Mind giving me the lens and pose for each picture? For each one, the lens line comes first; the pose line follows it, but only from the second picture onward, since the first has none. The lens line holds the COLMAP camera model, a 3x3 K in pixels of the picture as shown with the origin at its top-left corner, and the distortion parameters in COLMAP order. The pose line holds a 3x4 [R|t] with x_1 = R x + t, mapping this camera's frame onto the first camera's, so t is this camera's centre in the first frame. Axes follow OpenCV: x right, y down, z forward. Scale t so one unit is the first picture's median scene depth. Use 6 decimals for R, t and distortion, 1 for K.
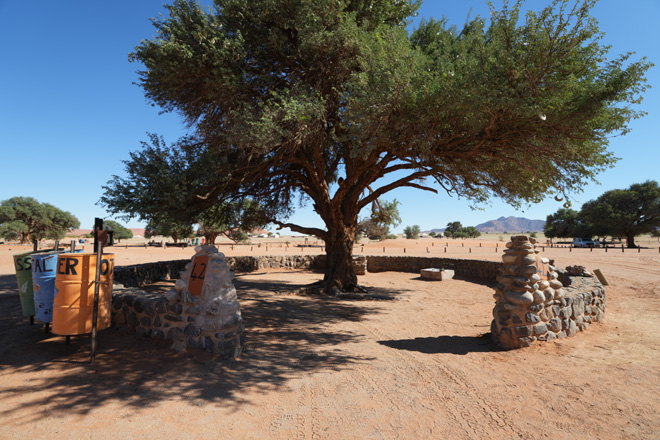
lens RADIAL K [[308.0, 0, 330.0], [0, 308.0, 220.0], [0, 0, 1]] dist [-0.061721, 0.022869]
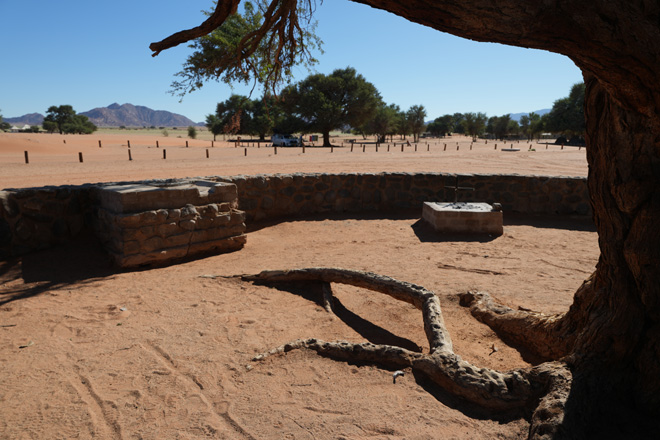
lens RADIAL K [[447.7, 0, 330.0], [0, 447.7, 220.0], [0, 0, 1]] dist [-0.001122, -0.000014]
pose [[0.576324, -0.146186, 0.804040, -0.176567], [-0.055359, 0.974627, 0.216882, 0.059365], [-0.815344, -0.169505, 0.553608, 0.715650]]
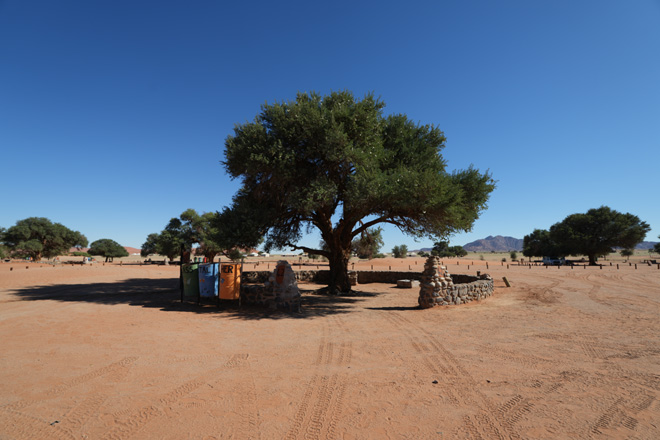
lens RADIAL K [[308.0, 0, 330.0], [0, 308.0, 220.0], [0, 0, 1]] dist [-0.061721, 0.022869]
pose [[0.999470, 0.005020, 0.032154, -0.040704], [-0.003038, 0.998108, -0.061409, -0.018574], [-0.032401, 0.061279, 0.997595, -0.317801]]
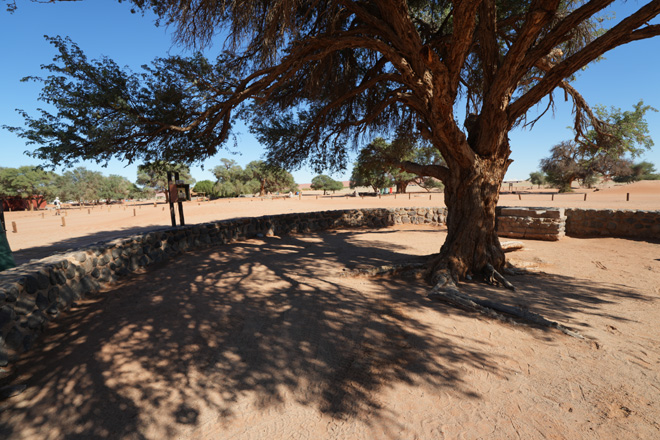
lens RADIAL K [[308.0, 0, 330.0], [0, 308.0, 220.0], [0, 0, 1]] dist [-0.061721, 0.022869]
pose [[0.799111, 0.031238, -0.600371, 0.109414], [0.070128, 0.986988, 0.144697, 0.022568], [0.597079, -0.157732, 0.786522, 0.283663]]
